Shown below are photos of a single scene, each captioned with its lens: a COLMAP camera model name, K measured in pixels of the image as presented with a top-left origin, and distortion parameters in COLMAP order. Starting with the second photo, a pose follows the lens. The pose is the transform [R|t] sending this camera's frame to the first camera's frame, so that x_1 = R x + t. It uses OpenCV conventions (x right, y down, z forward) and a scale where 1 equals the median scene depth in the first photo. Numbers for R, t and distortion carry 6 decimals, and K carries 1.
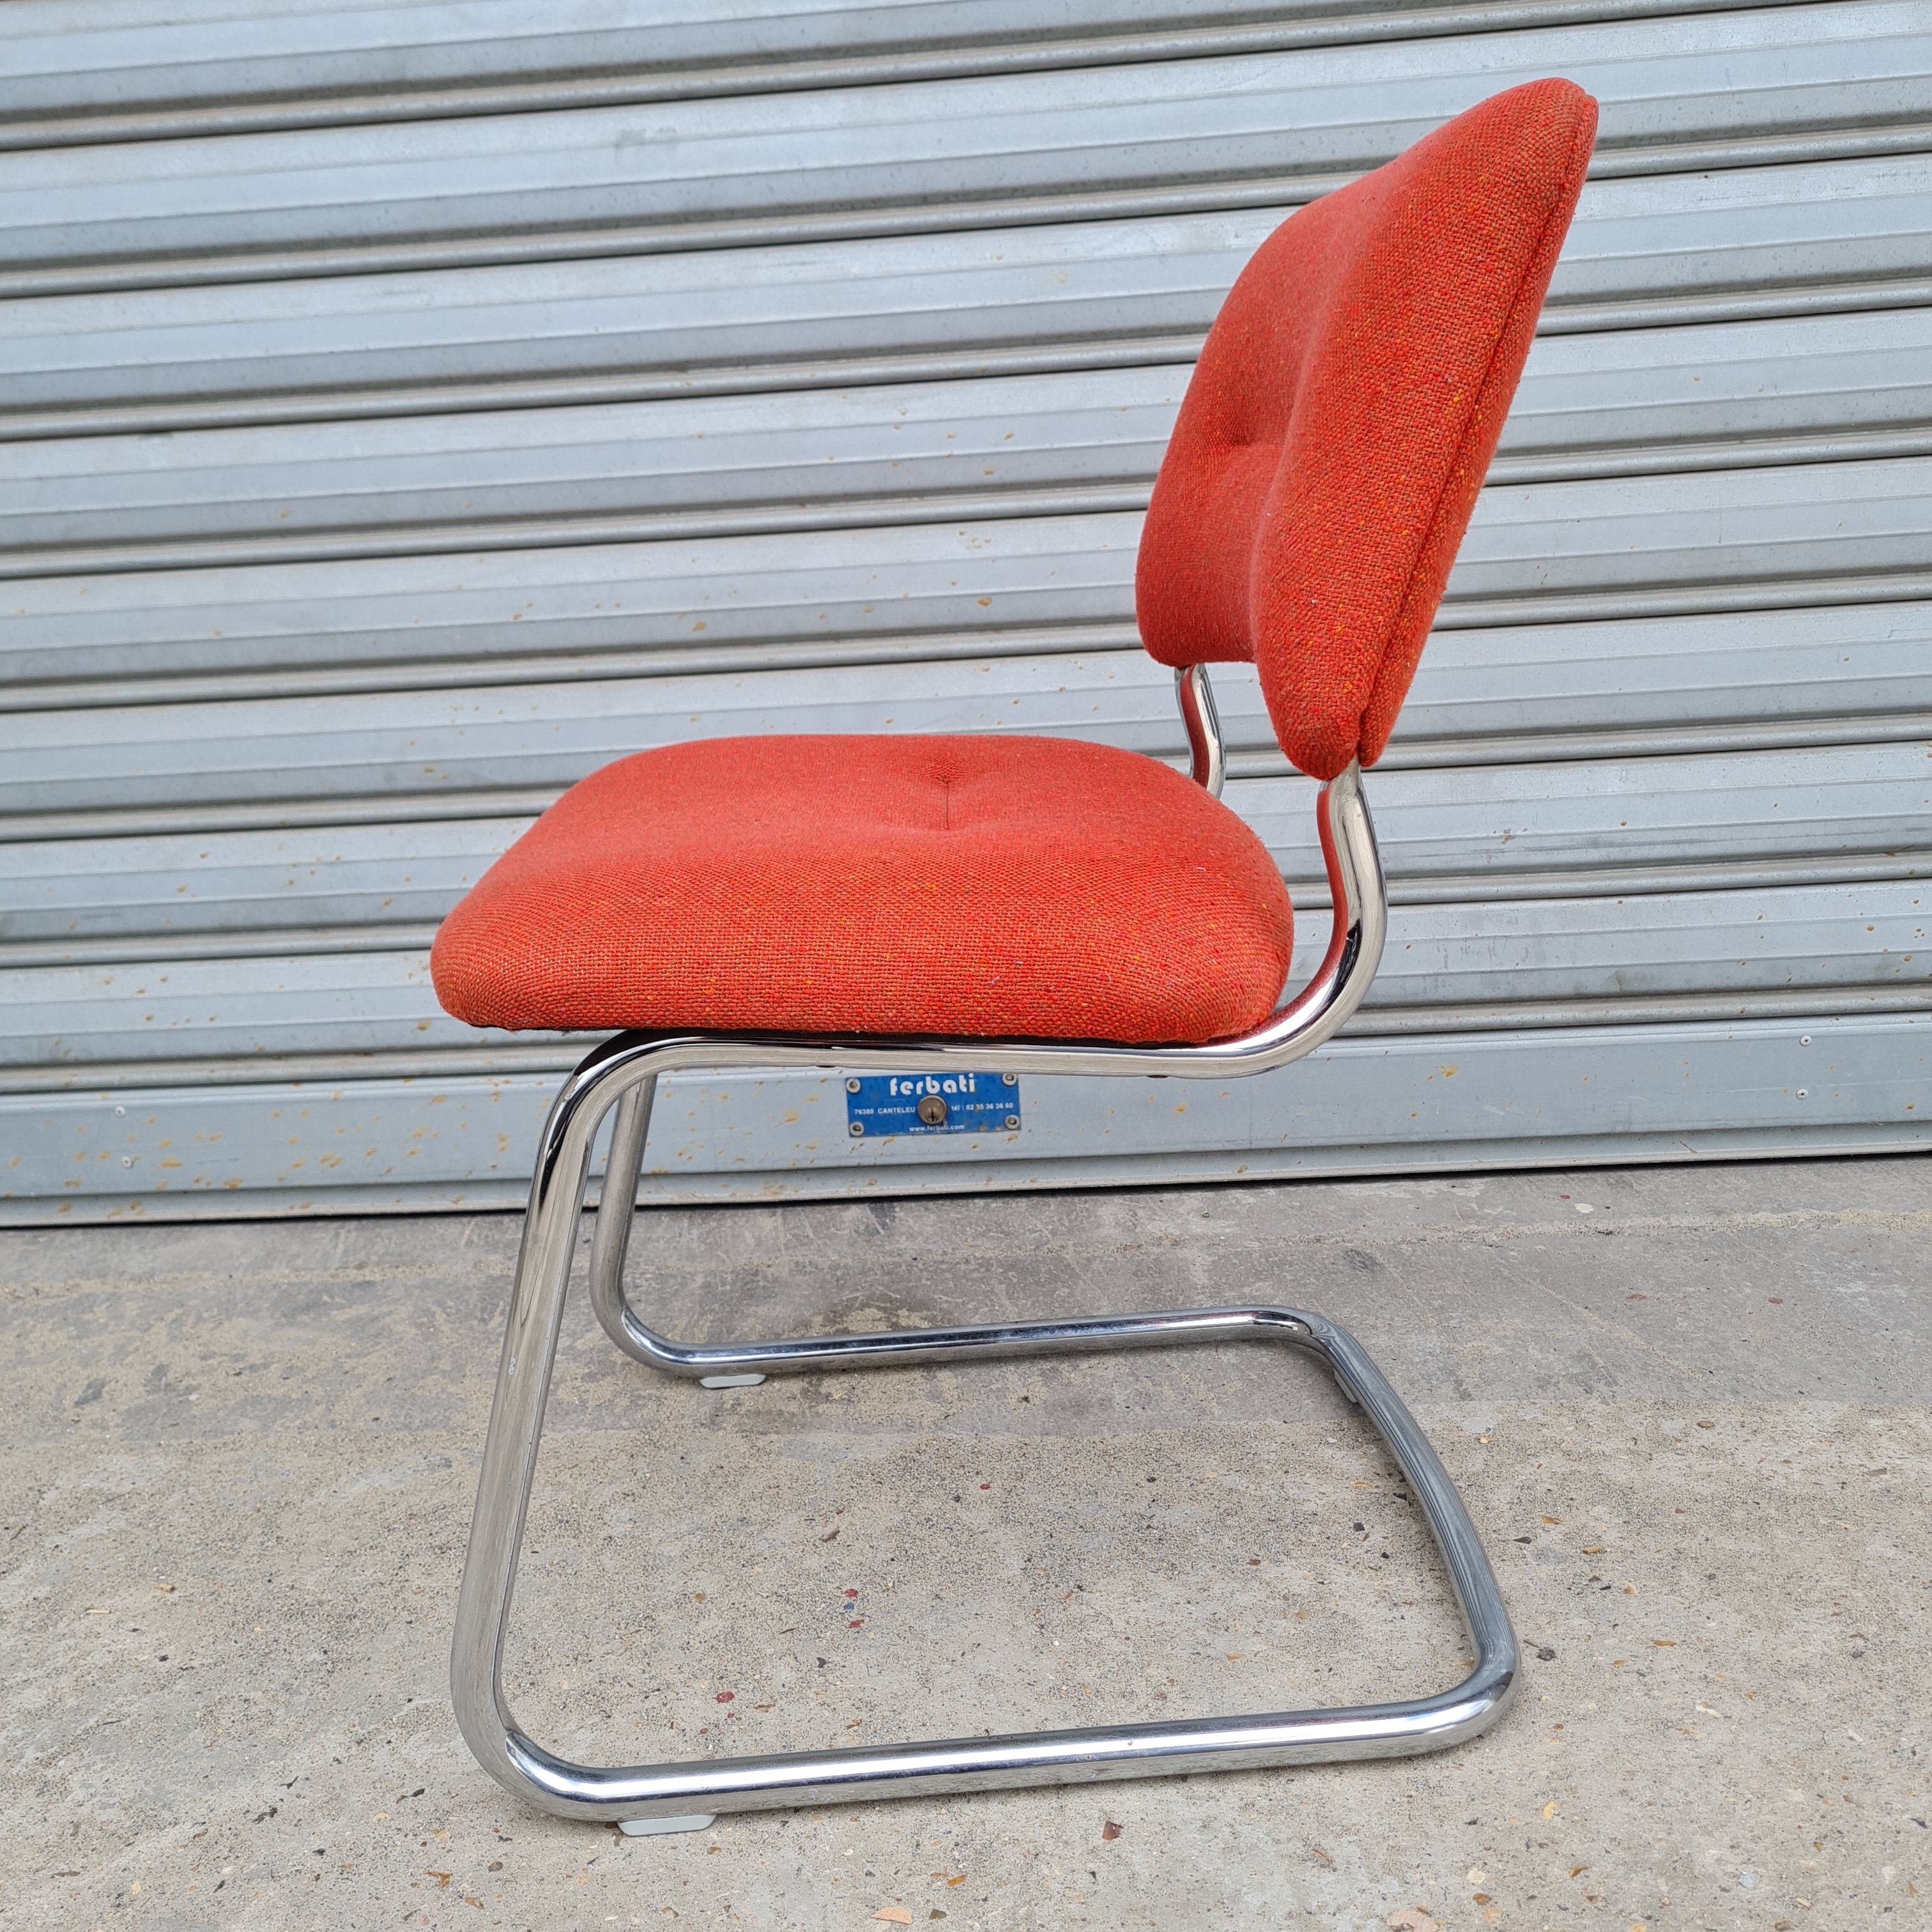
lens RADIAL K [[1951.7, 0, 956.8], [0, 1951.7, 957.4], [0, 0, 1]] dist [0.052004, -0.043778]
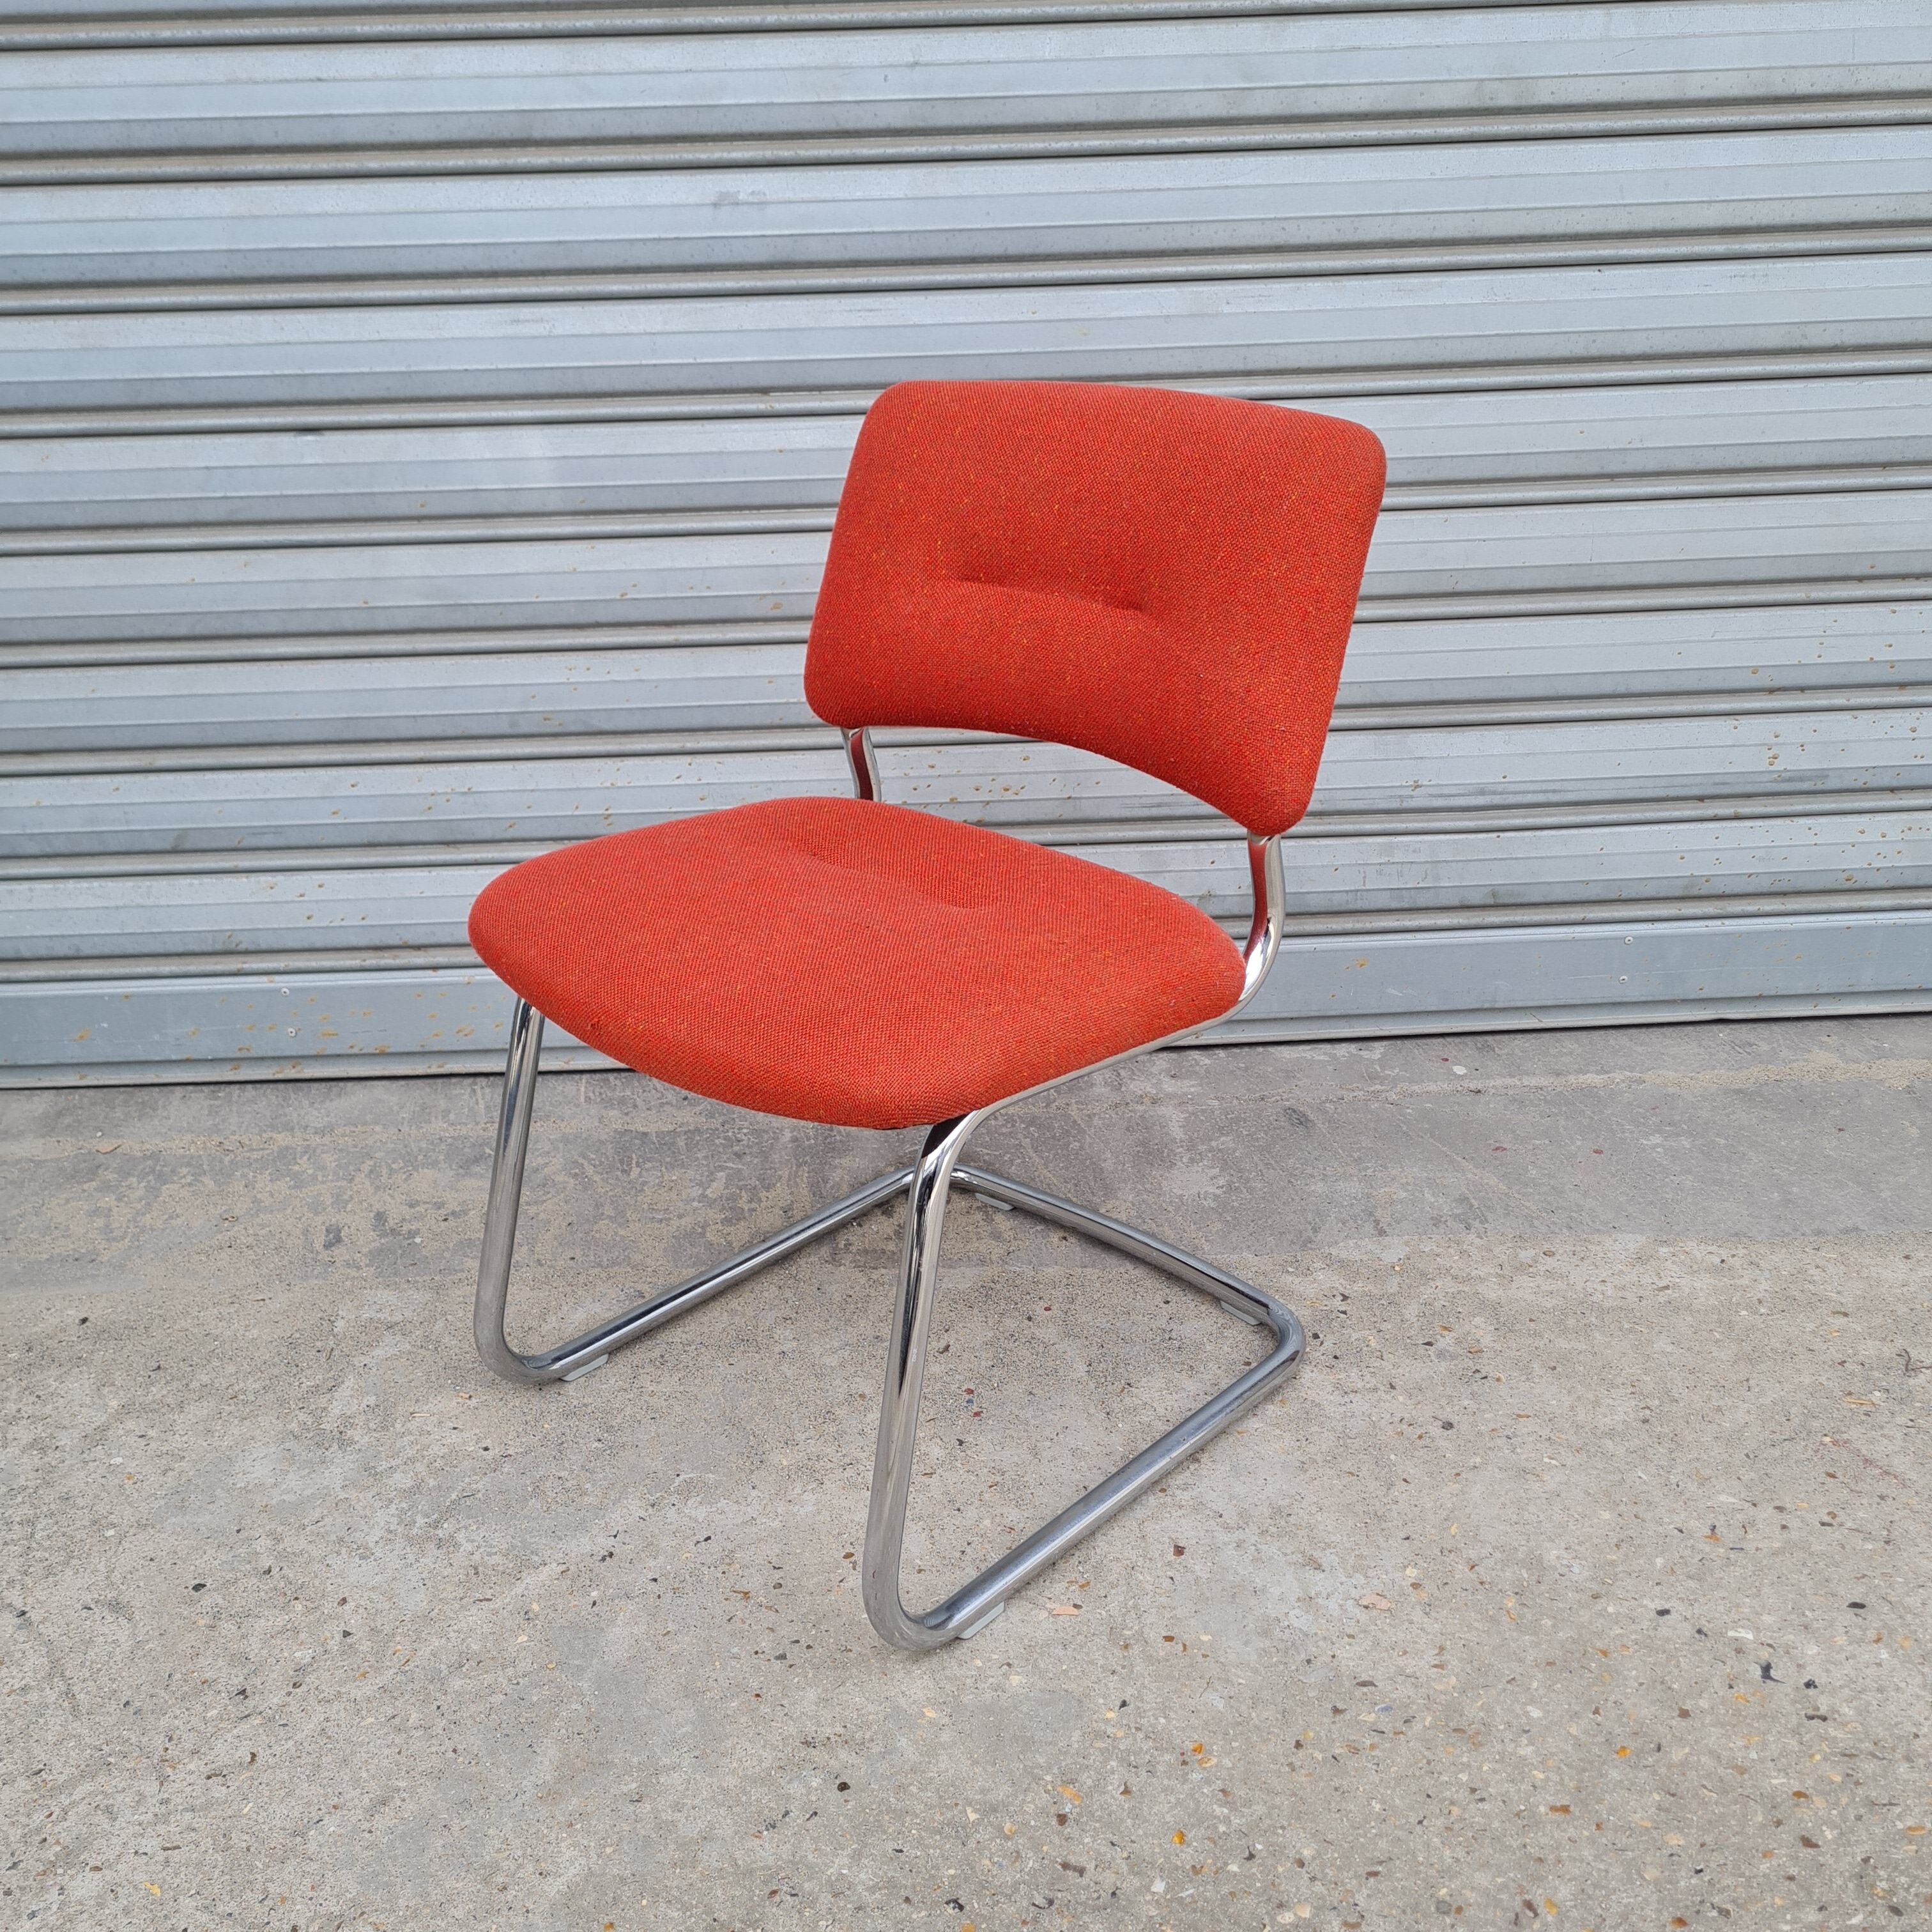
lens RADIAL K [[1945.2, 0, 979.5], [0, 1945.2, 970.0], [0, 0, 1]] dist [0.047579, -0.019971]
pose [[0.994944, -0.005282, 0.100294, -0.146454], [-0.011033, 0.986825, 0.161417, -0.162636], [-0.099825, -0.161708, 0.981777, -0.269262]]
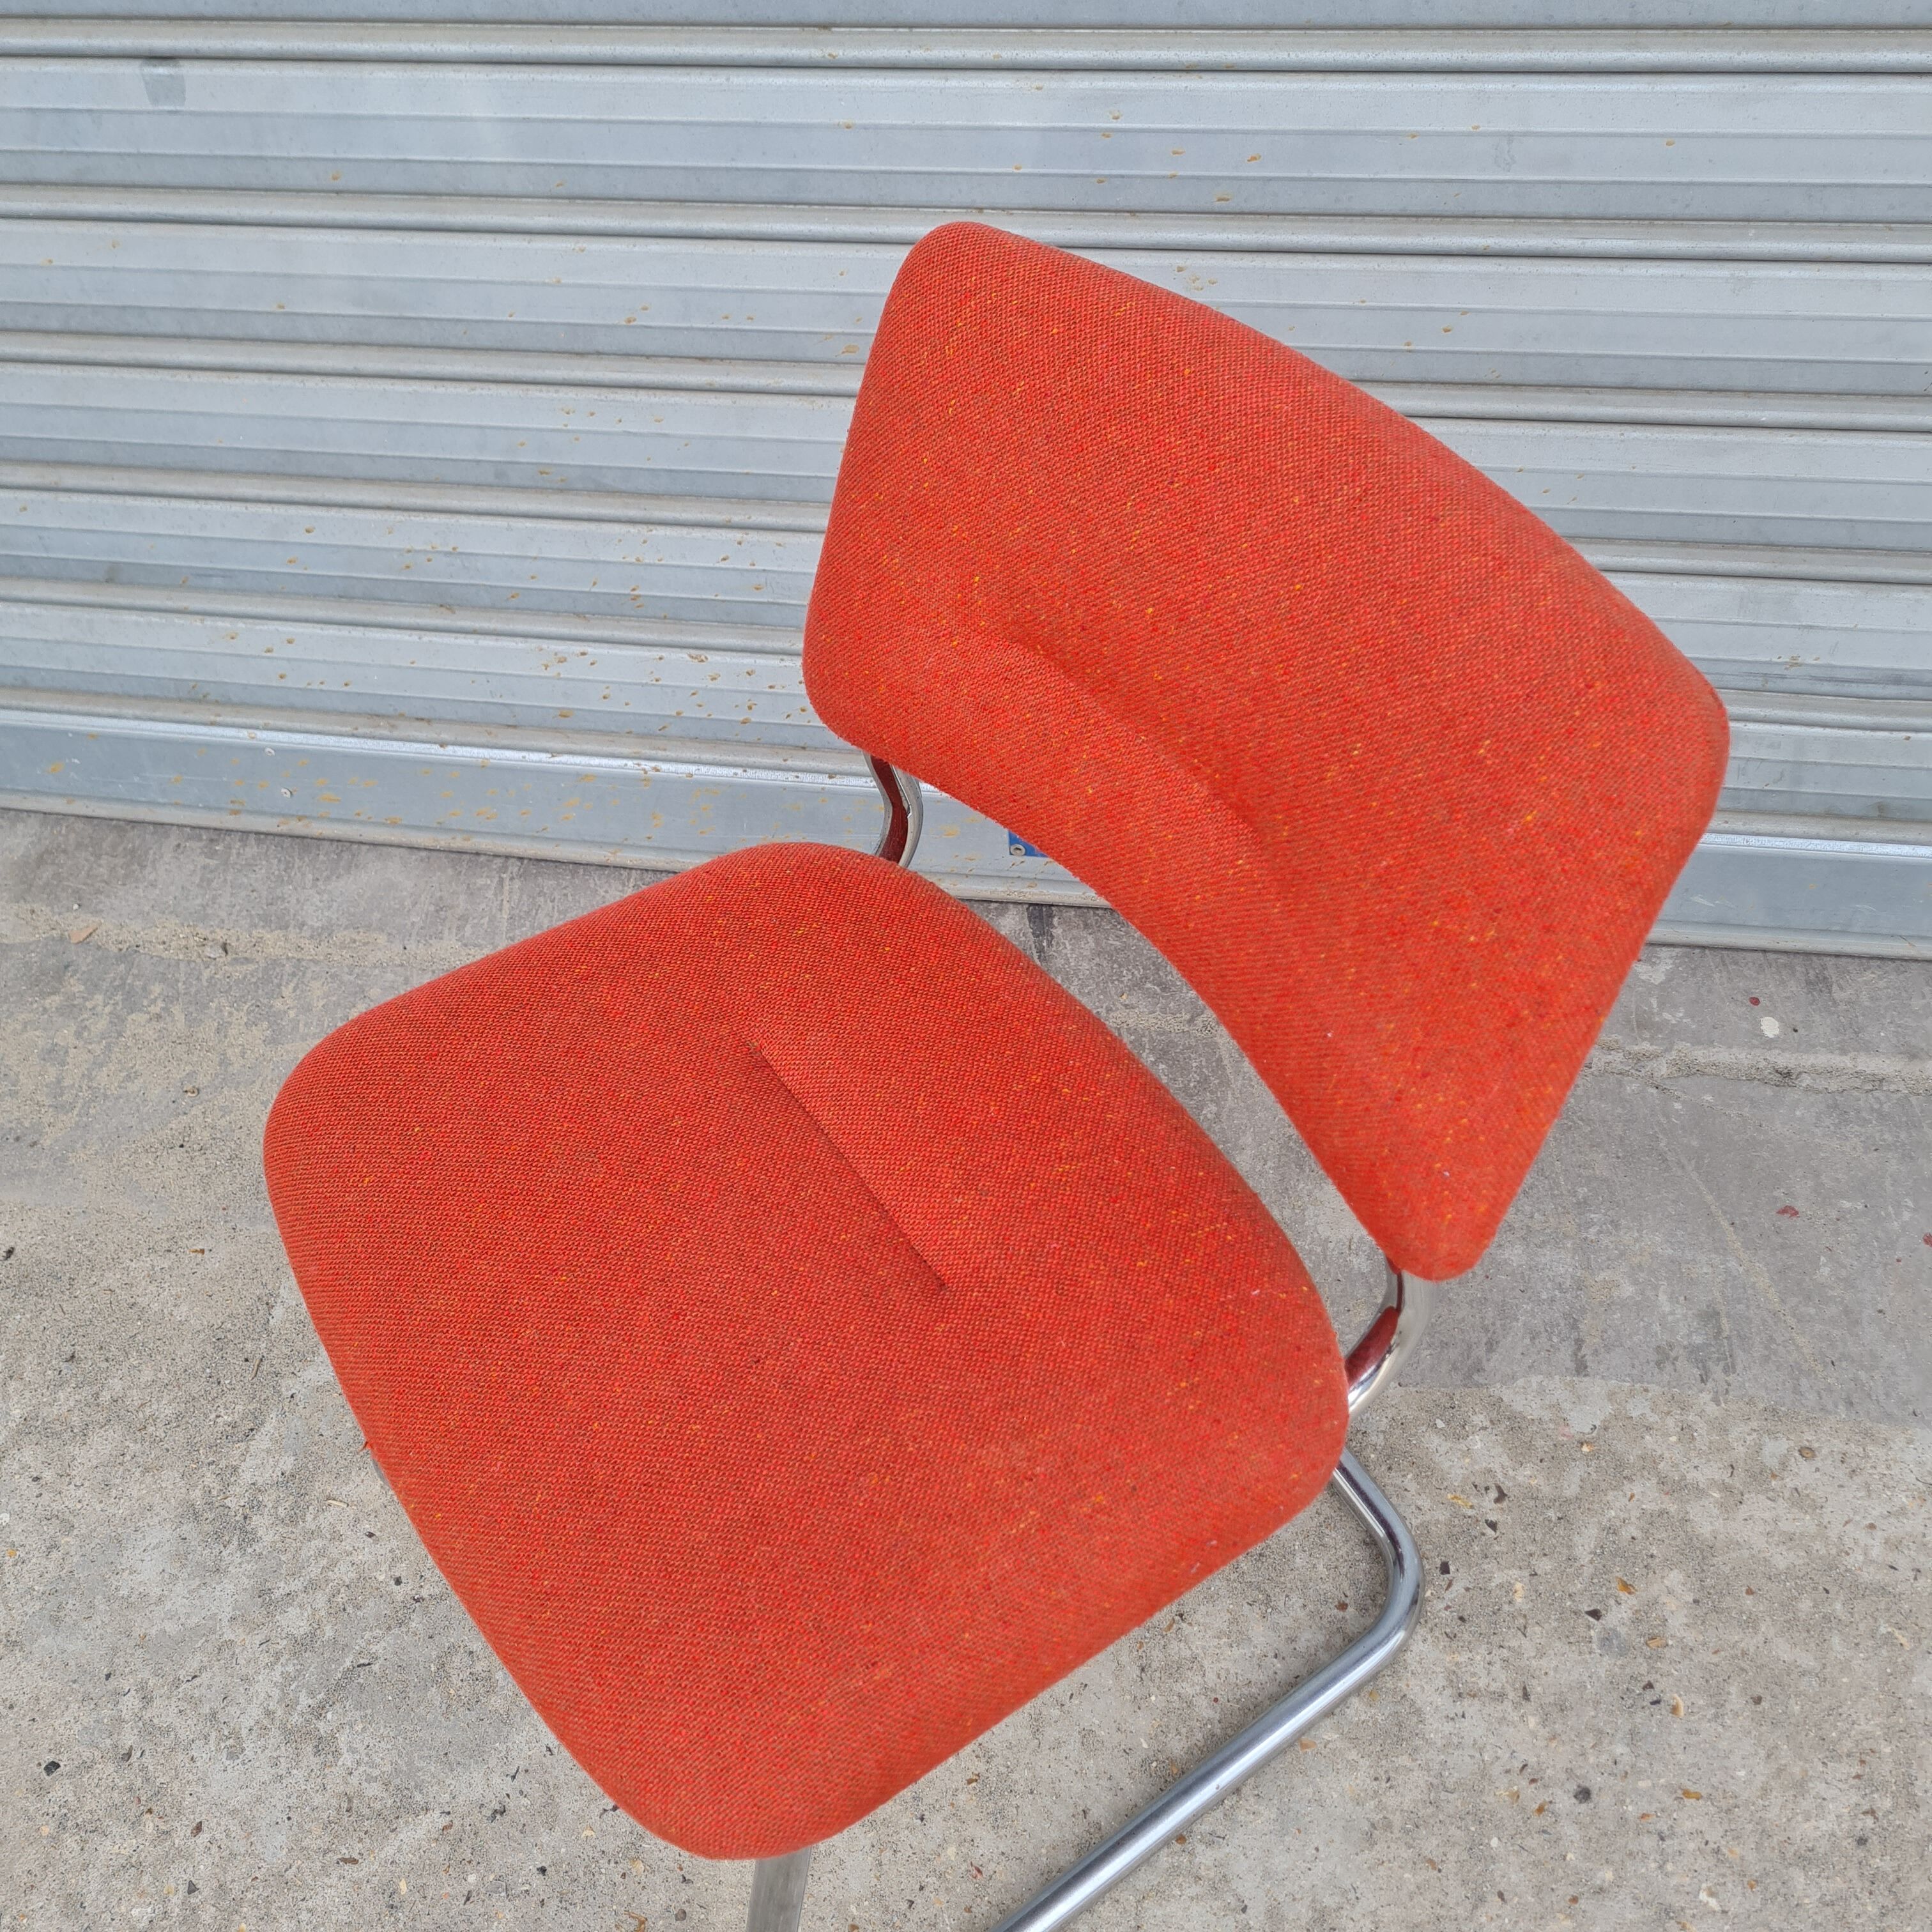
lens RADIAL K [[1945.0, 0, 958.0], [0, 1945.0, 952.1], [0, 0, 1]] dist [0.055737, -0.042761]
pose [[0.994697, 0.076028, -0.069266, -0.012242], [-0.023374, 0.822952, 0.567629, -0.485226], [0.100159, -0.563000, 0.820365, 0.217751]]
